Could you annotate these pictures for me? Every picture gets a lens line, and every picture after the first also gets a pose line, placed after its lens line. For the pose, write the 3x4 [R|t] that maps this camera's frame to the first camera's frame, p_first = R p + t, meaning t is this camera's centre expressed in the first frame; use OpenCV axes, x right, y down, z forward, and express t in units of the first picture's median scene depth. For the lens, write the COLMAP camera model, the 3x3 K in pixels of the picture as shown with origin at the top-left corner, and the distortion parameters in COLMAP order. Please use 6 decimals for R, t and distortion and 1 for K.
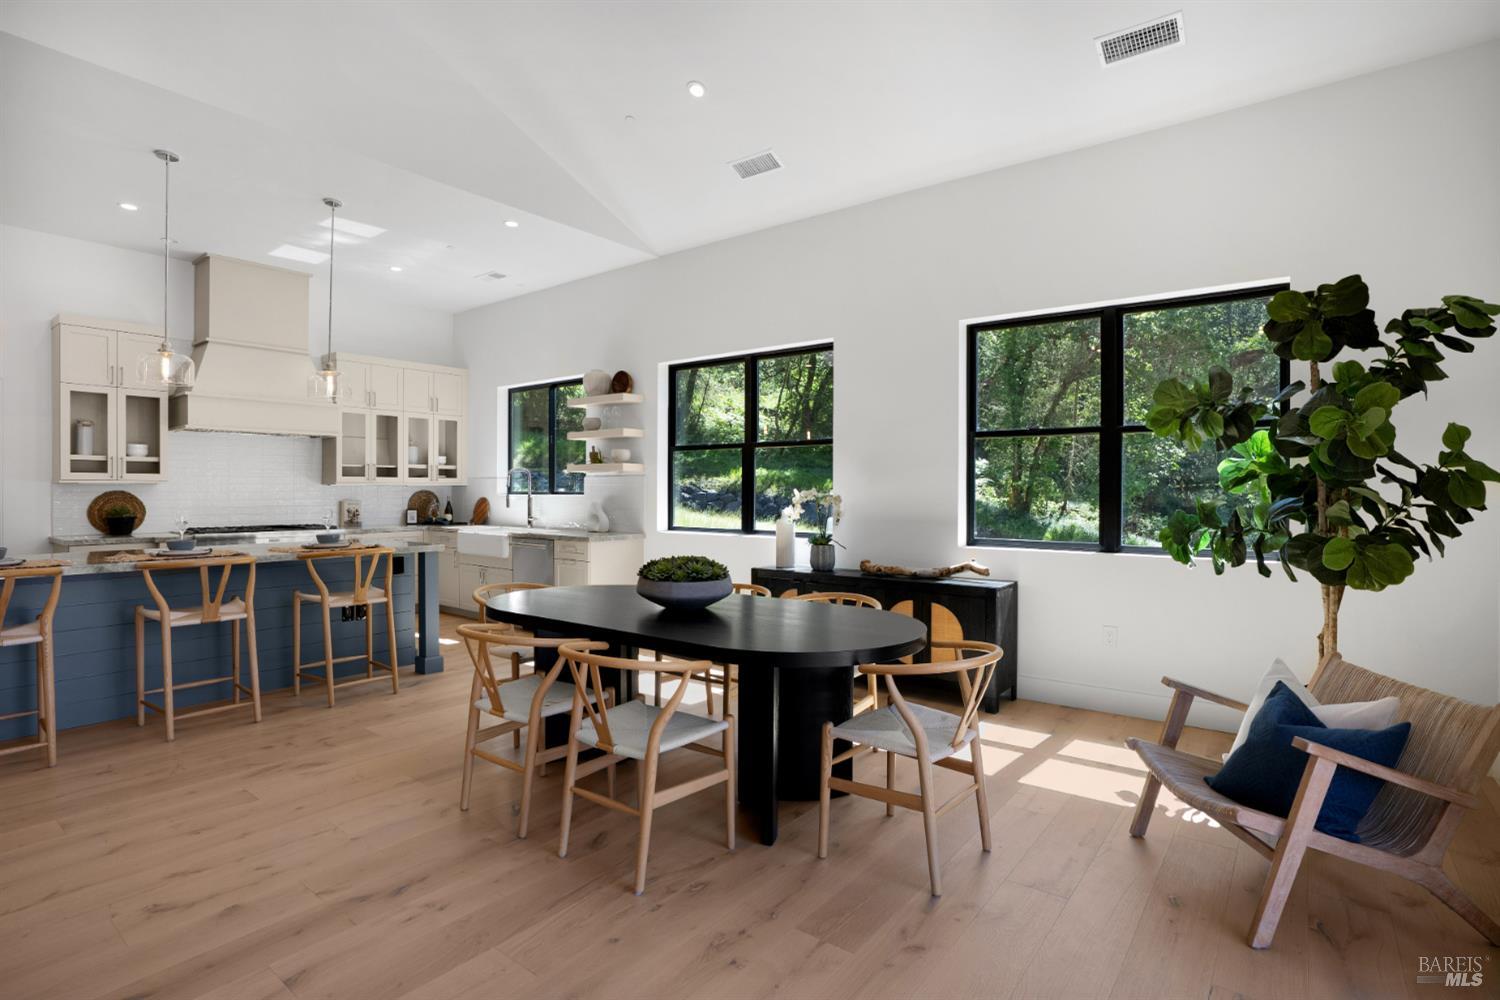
lens RADIAL K [[741.5, 0, 751.8], [0, 741.5, 487.3], [0, 0, 1]] dist [0.001086, 0.001569]
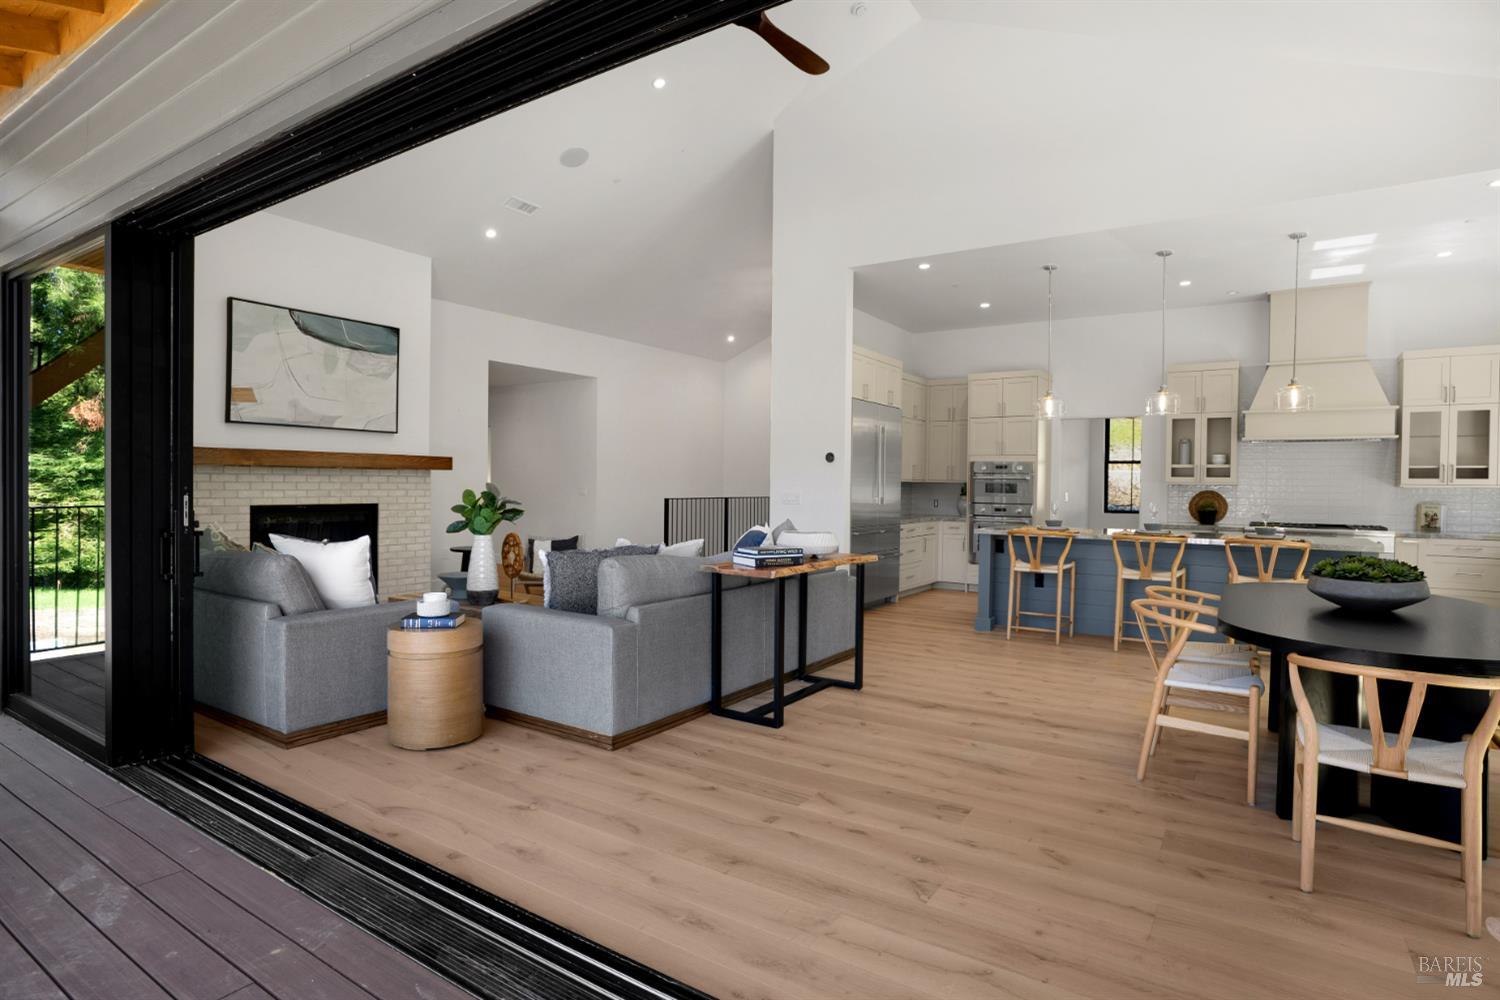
lens RADIAL K [[792.5, 0, 751.3], [0, 792.5, 495.8], [0, 0, 1]] dist [-0.057376, 0.029579]
pose [[0.095632, 0.013589, -0.995324, 0.462405], [-0.009859, 0.999871, 0.012703, 0.004626], [0.995368, 0.008598, 0.095753, 0.055966]]
